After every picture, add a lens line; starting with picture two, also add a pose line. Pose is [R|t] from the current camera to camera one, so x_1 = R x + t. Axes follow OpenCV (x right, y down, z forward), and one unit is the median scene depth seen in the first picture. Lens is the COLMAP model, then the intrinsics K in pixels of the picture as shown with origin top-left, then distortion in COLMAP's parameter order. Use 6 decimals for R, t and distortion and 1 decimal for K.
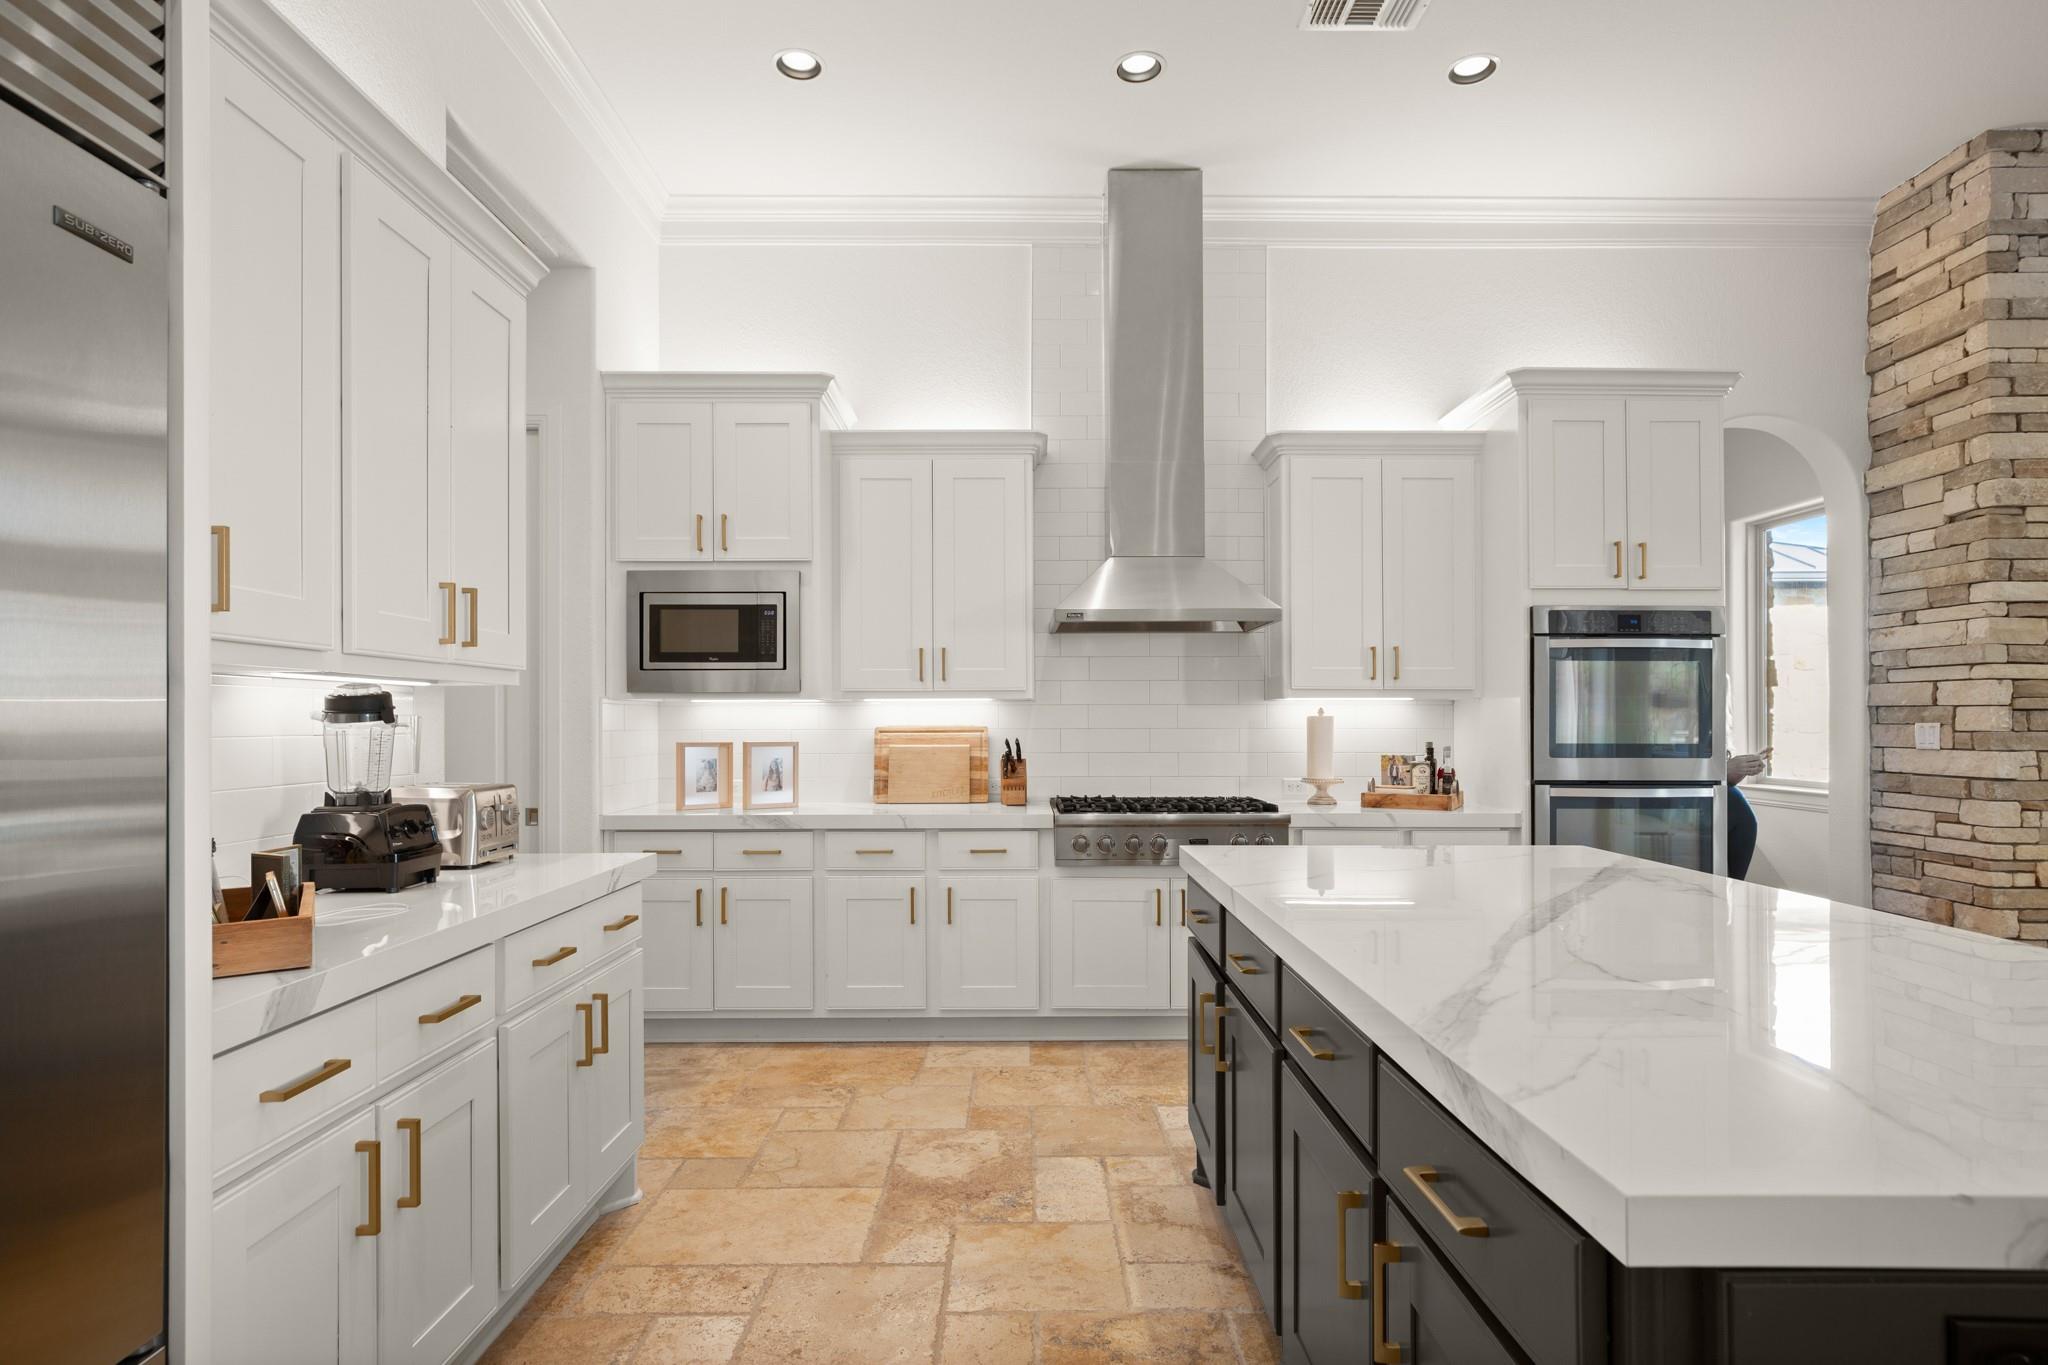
lens RADIAL K [[1046.8, 0, 1021.4], [0, 1046.8, 717.9], [0, 0, 1]] dist [-0.003041, -0.000606]
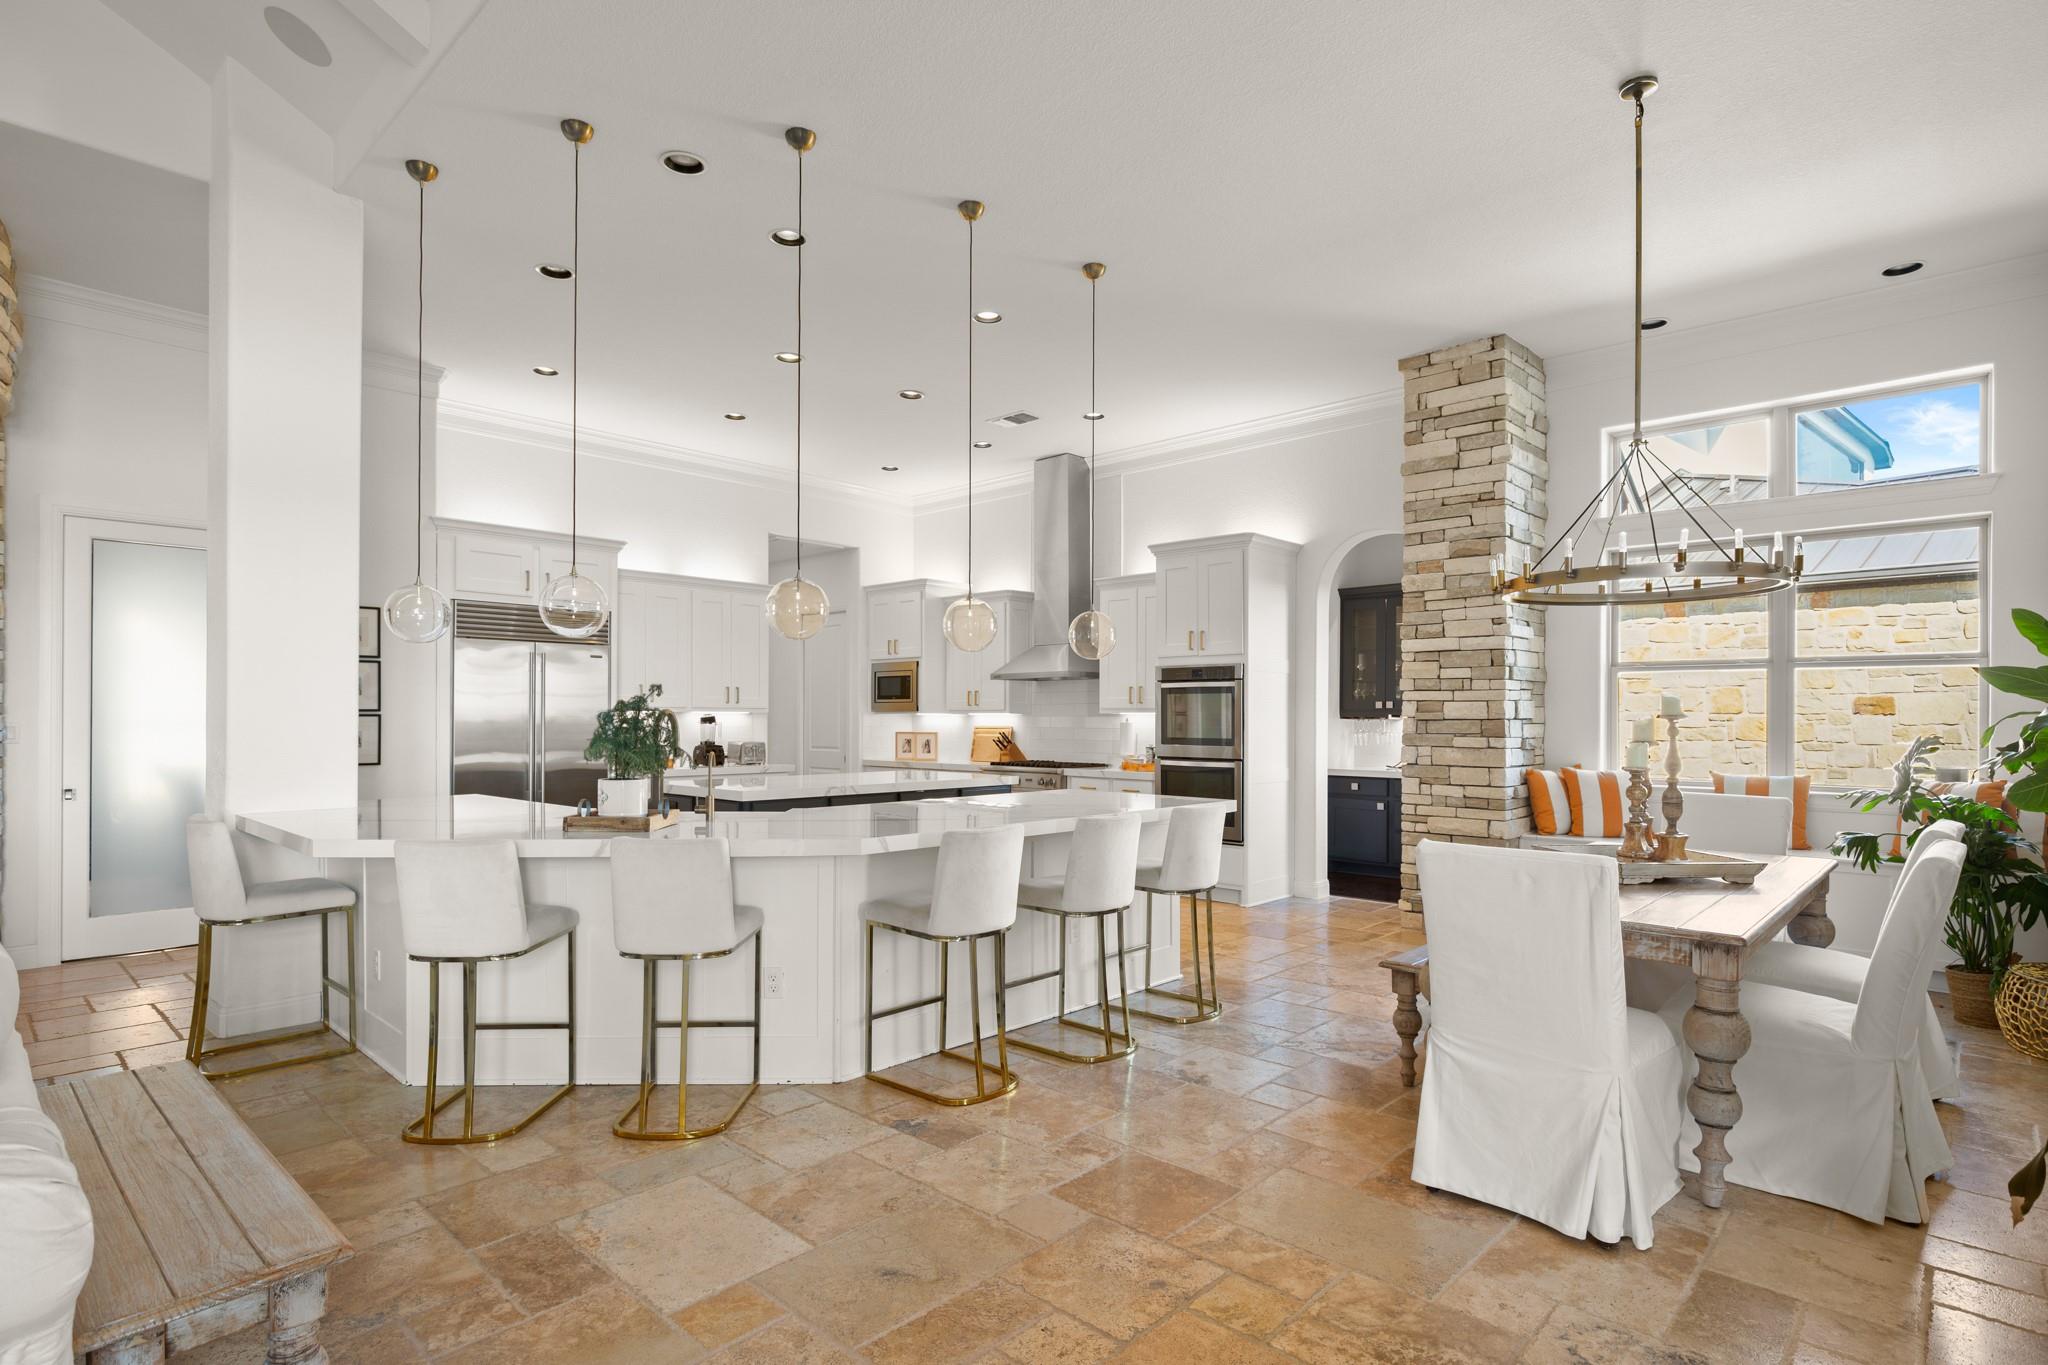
lens RADIAL K [[1046.8, 0, 1021.4], [0, 1046.8, 717.9], [0, 0, 1]] dist [-0.003041, -0.000606]
pose [[0.719004, 0.001373, -0.695005, 1.624881], [-0.000834, 0.999999, 0.001112, -0.012409], [0.695006, -0.000220, 0.719004, -0.562659]]
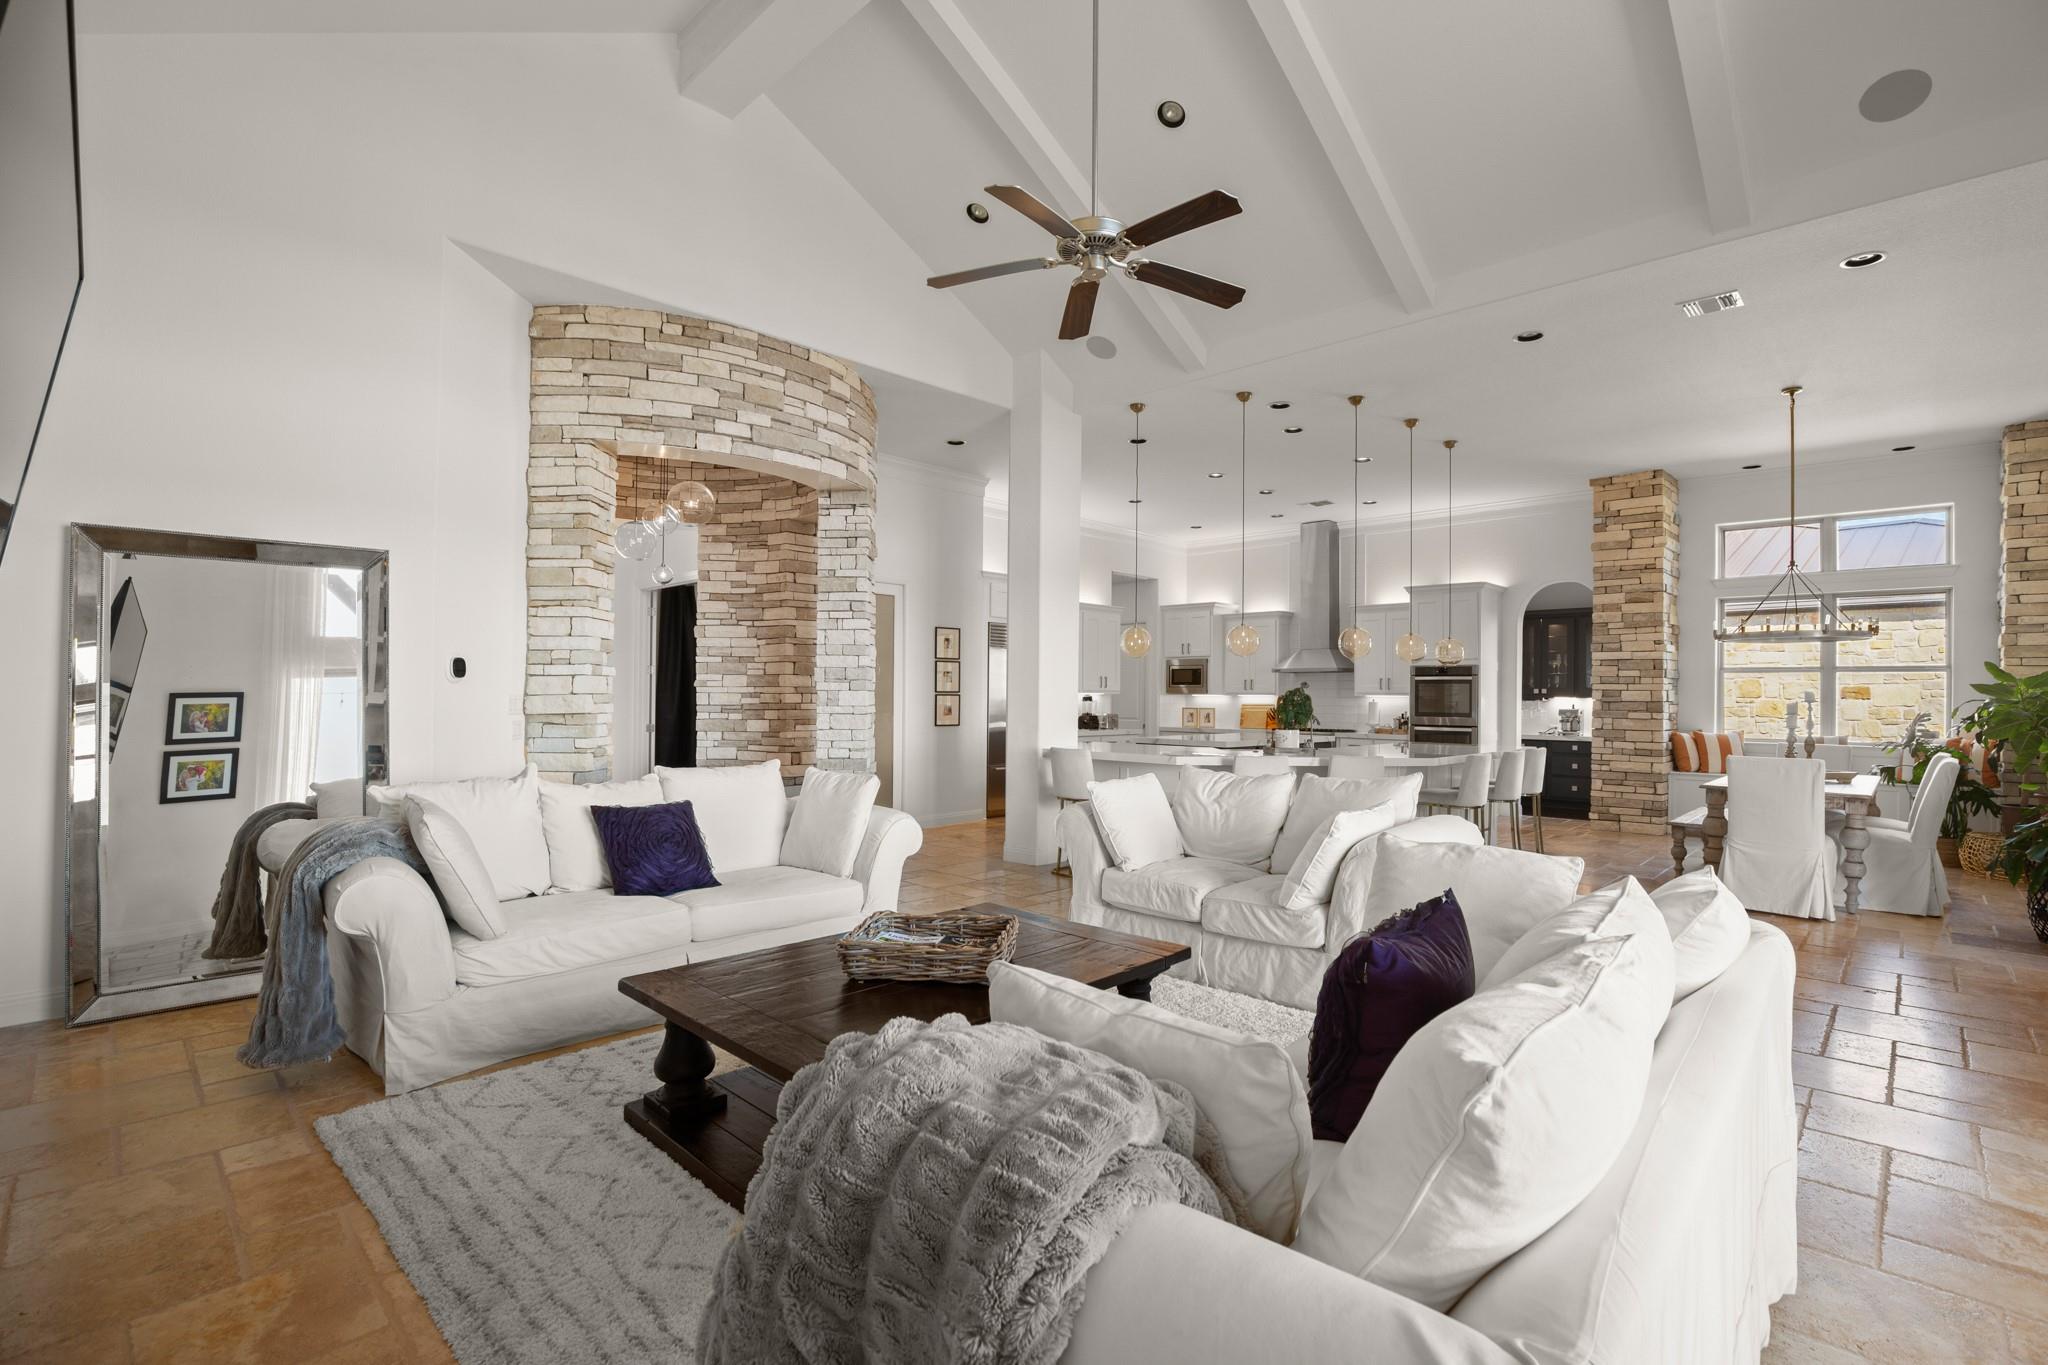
lens RADIAL K [[939.8, 0, 1029.1], [0, 939.8, 694.3], [0, 0, 1]] dist [-0.028469, 0.000208]
pose [[0.706437, 0.004314, -0.707763, 1.576308], [-0.006777, 0.999977, -0.000670, -0.015185], [0.707744, 0.005270, 0.706450, -1.624029]]
